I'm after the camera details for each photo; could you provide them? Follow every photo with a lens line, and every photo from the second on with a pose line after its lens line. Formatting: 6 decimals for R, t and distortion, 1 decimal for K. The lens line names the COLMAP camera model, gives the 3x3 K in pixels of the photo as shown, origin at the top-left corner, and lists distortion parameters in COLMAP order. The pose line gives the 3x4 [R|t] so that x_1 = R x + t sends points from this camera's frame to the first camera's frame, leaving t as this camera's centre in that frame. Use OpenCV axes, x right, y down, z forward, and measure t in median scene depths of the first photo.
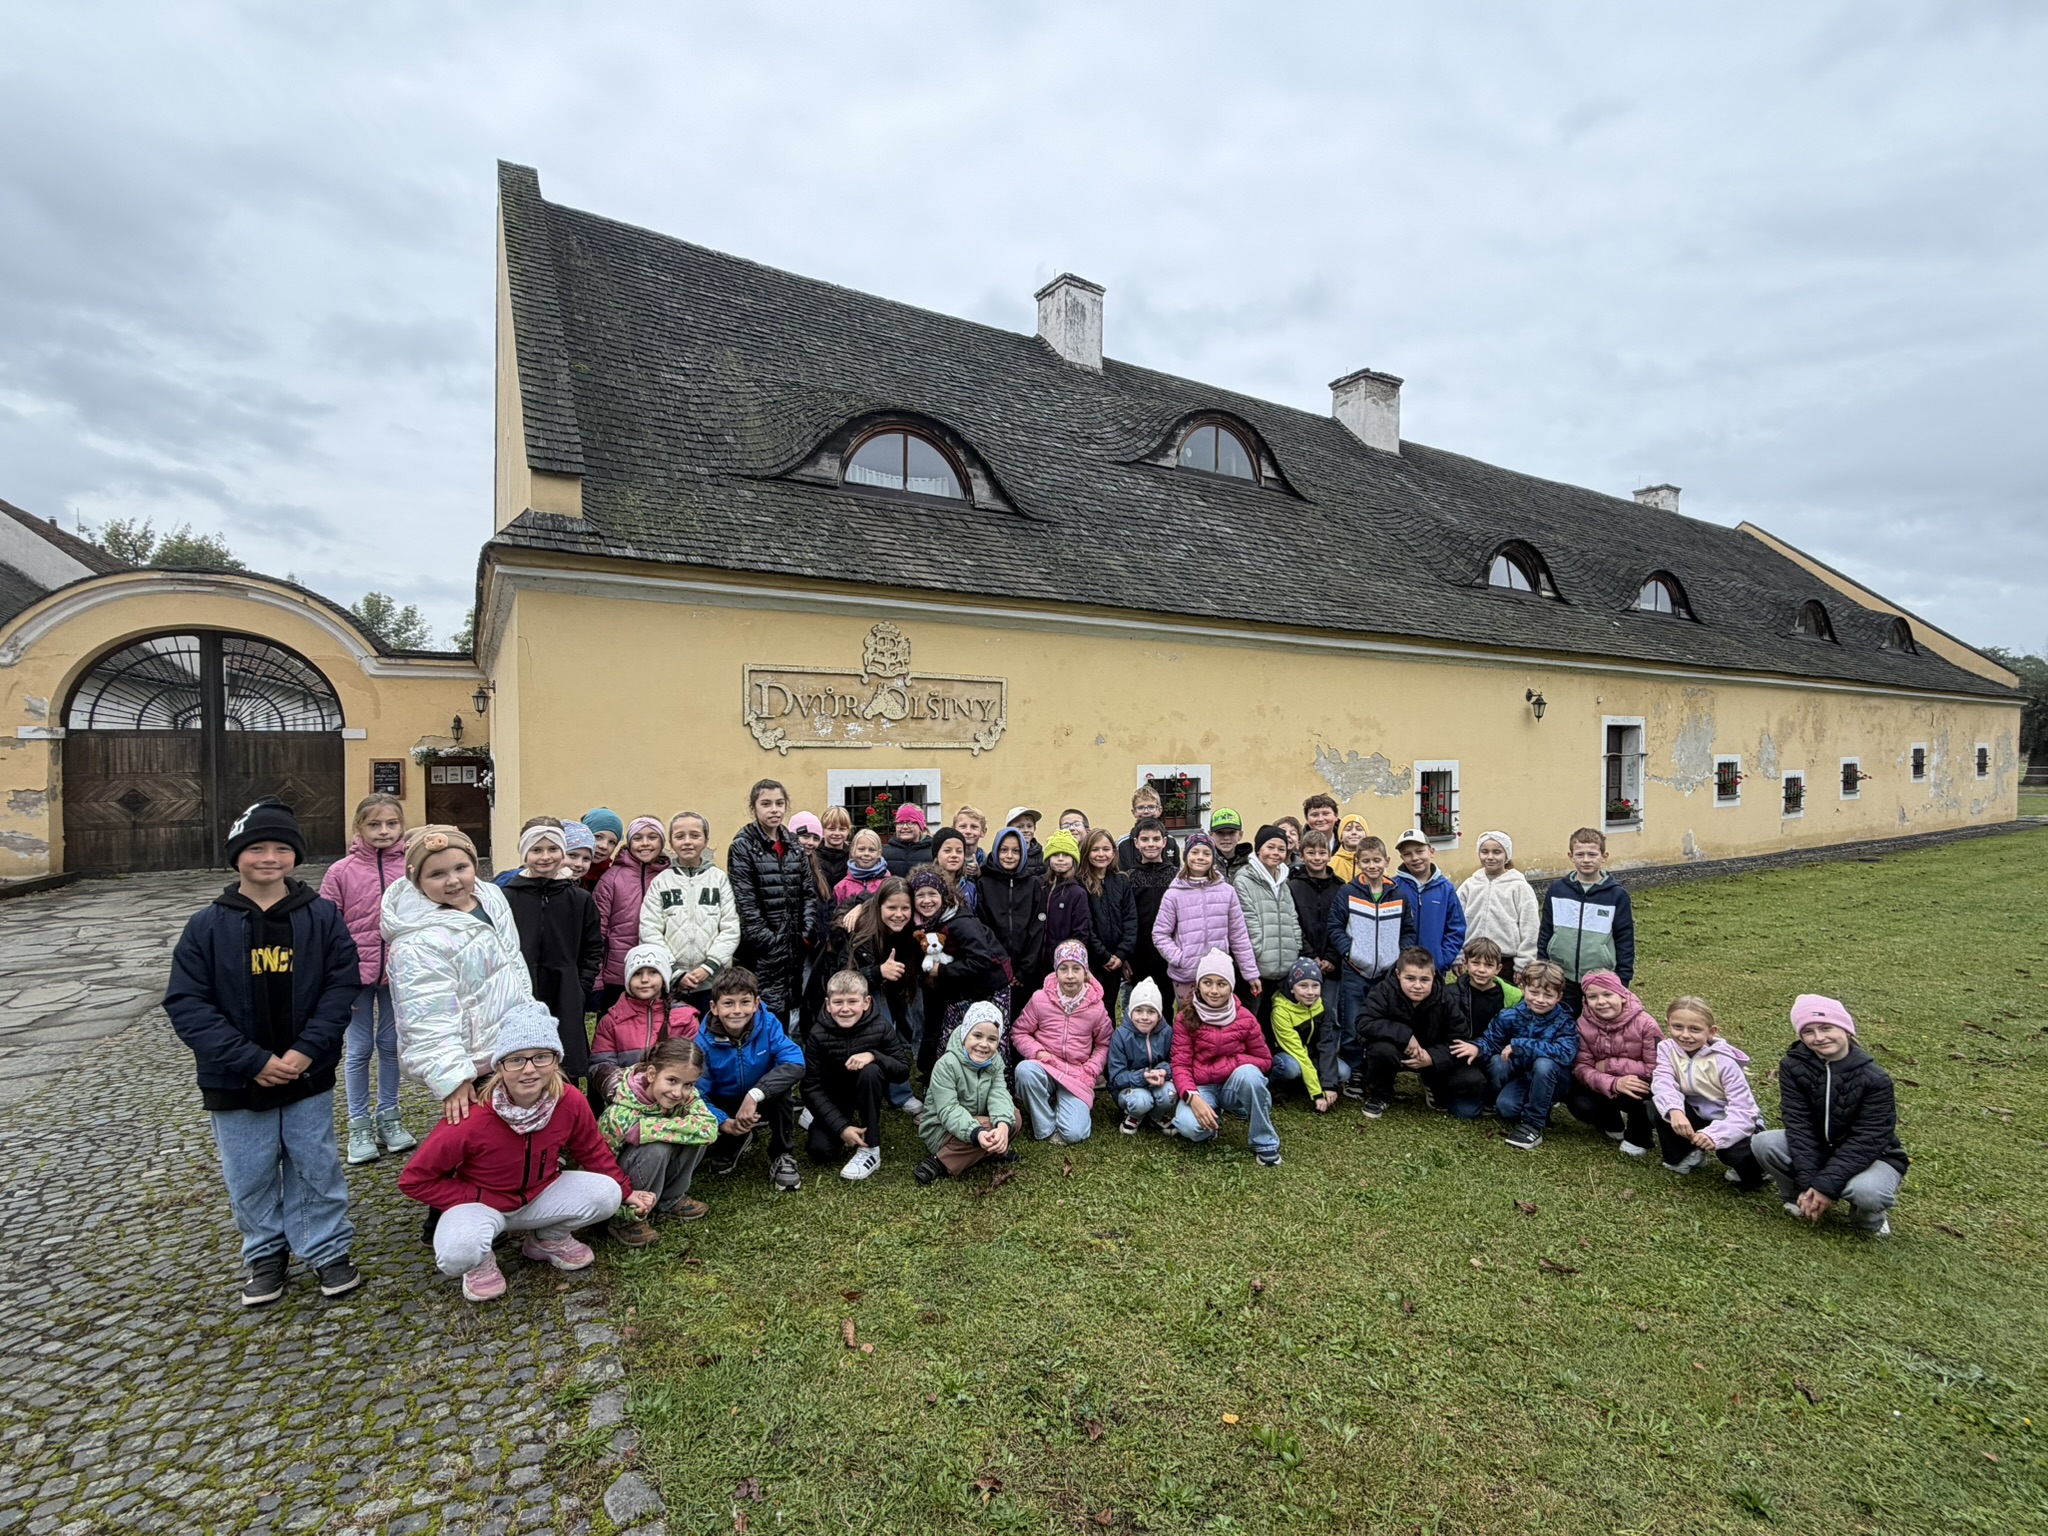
lens RADIAL K [[931.2, 0, 1024.0], [0, 931.2, 768.0], [0, 0, 1]] dist [0.000111, 0.000014]
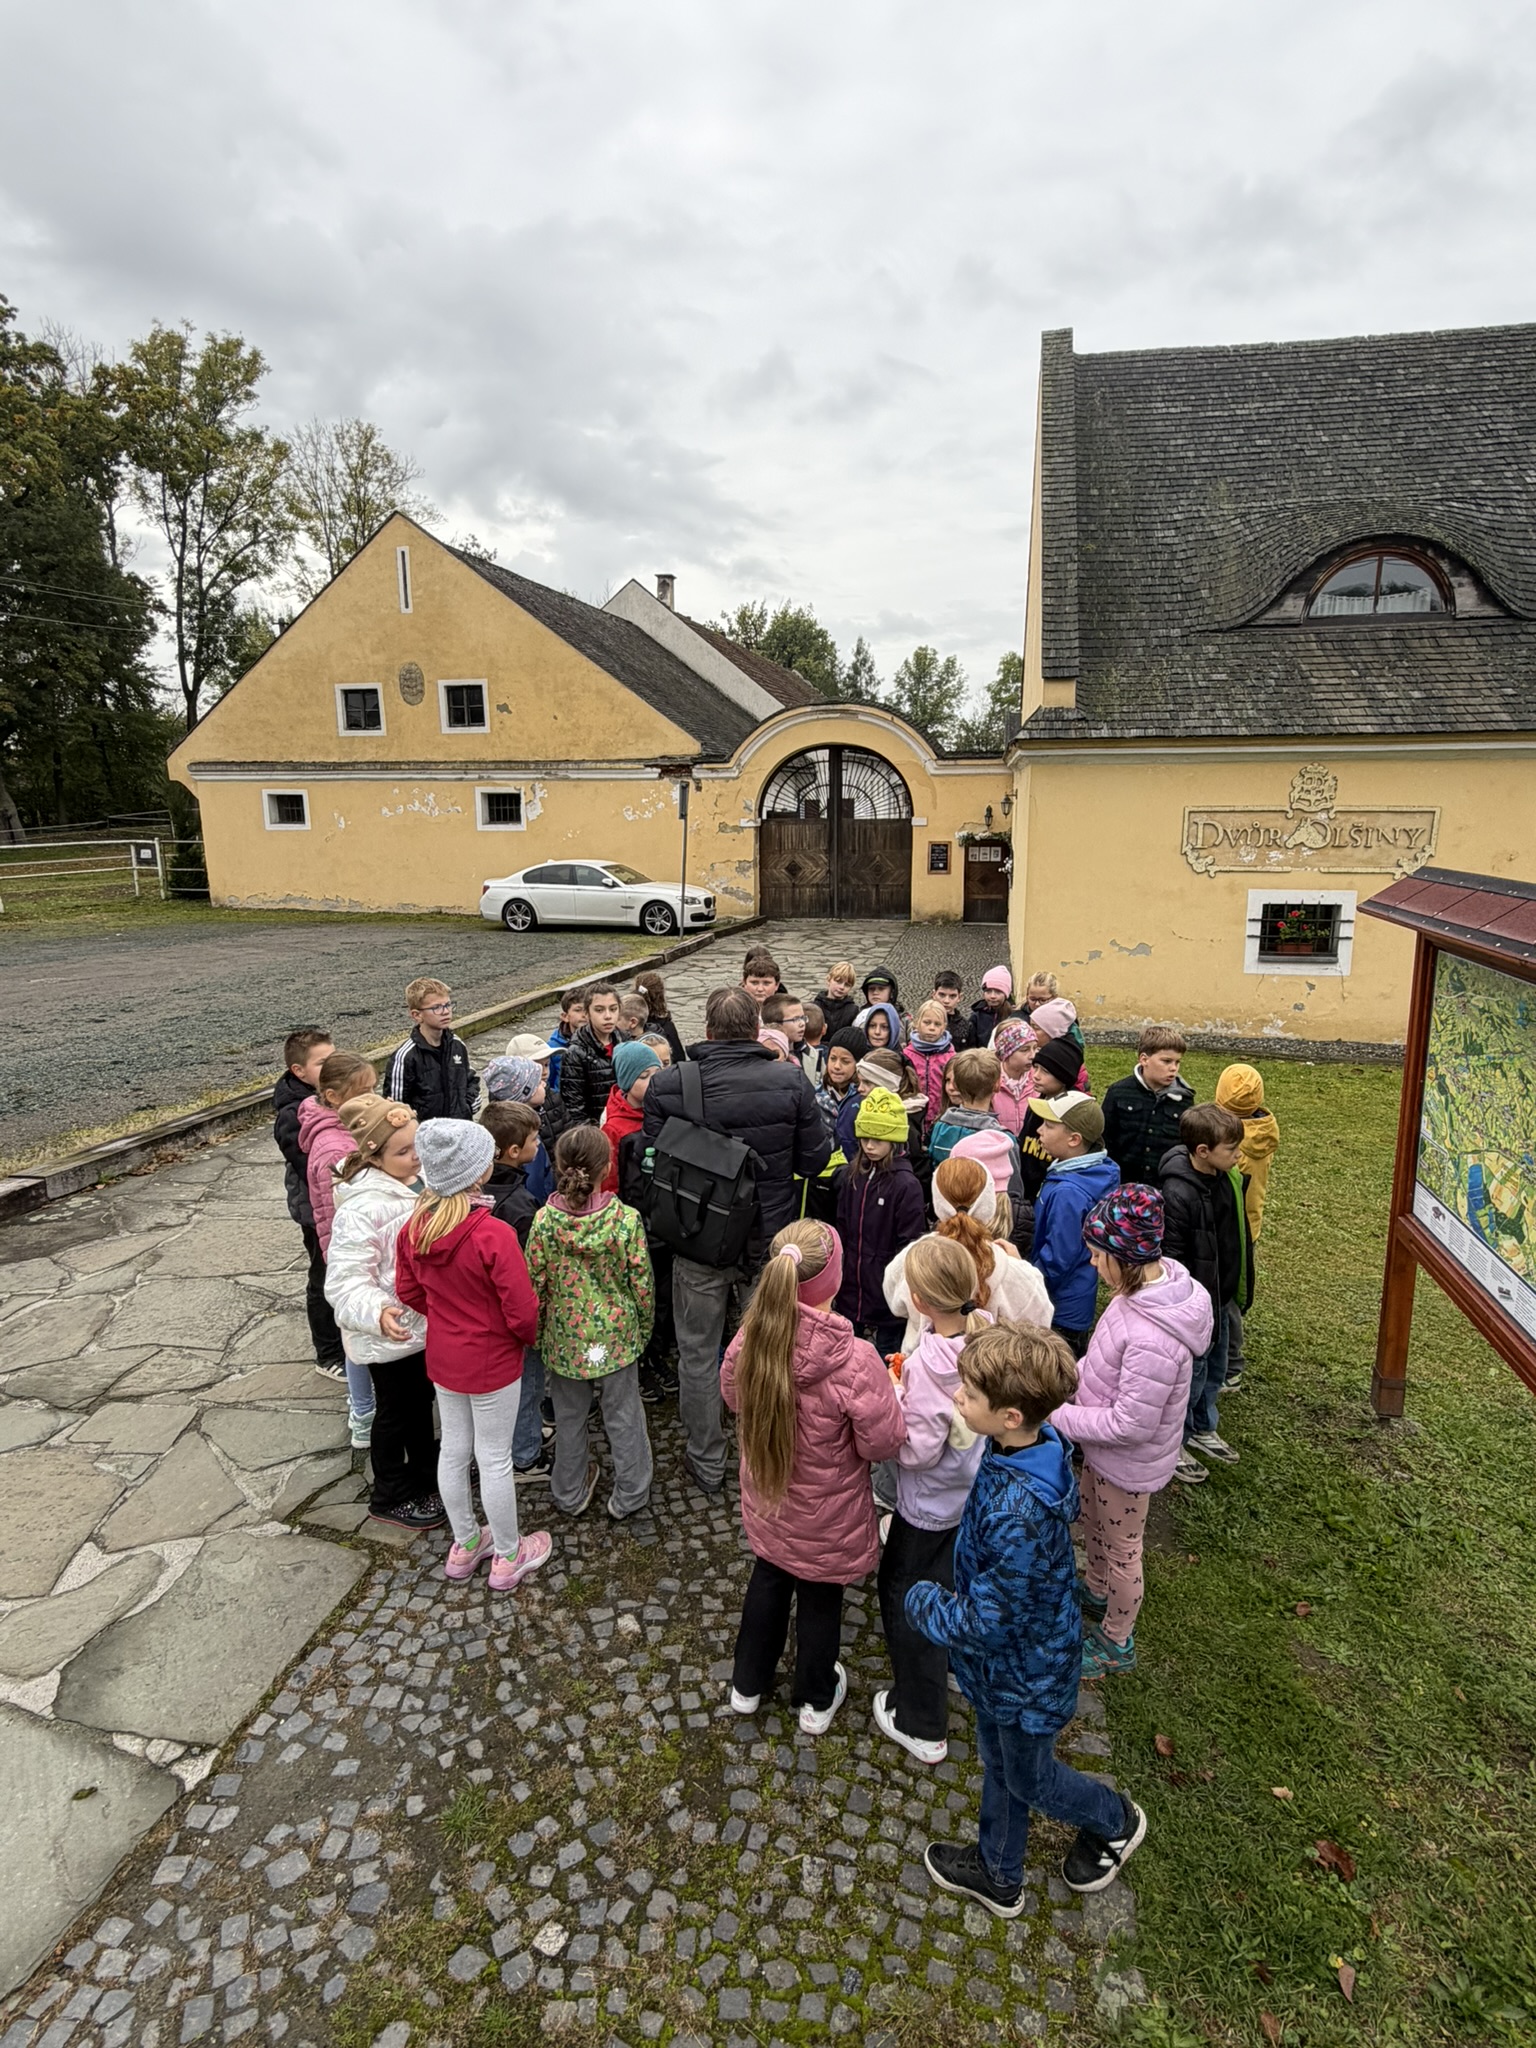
lens RADIAL K [[1165.6, 0, 768.0], [0, 1165.6, 1024.0], [0, 0, 1]] dist [-0.000065, -0.000361]
pose [[0.748361, 0.134481, -0.649516, 0.275622], [-0.008436, 0.981082, 0.193410, -0.094121], [0.663238, -0.139261, 0.735337, -0.478139]]
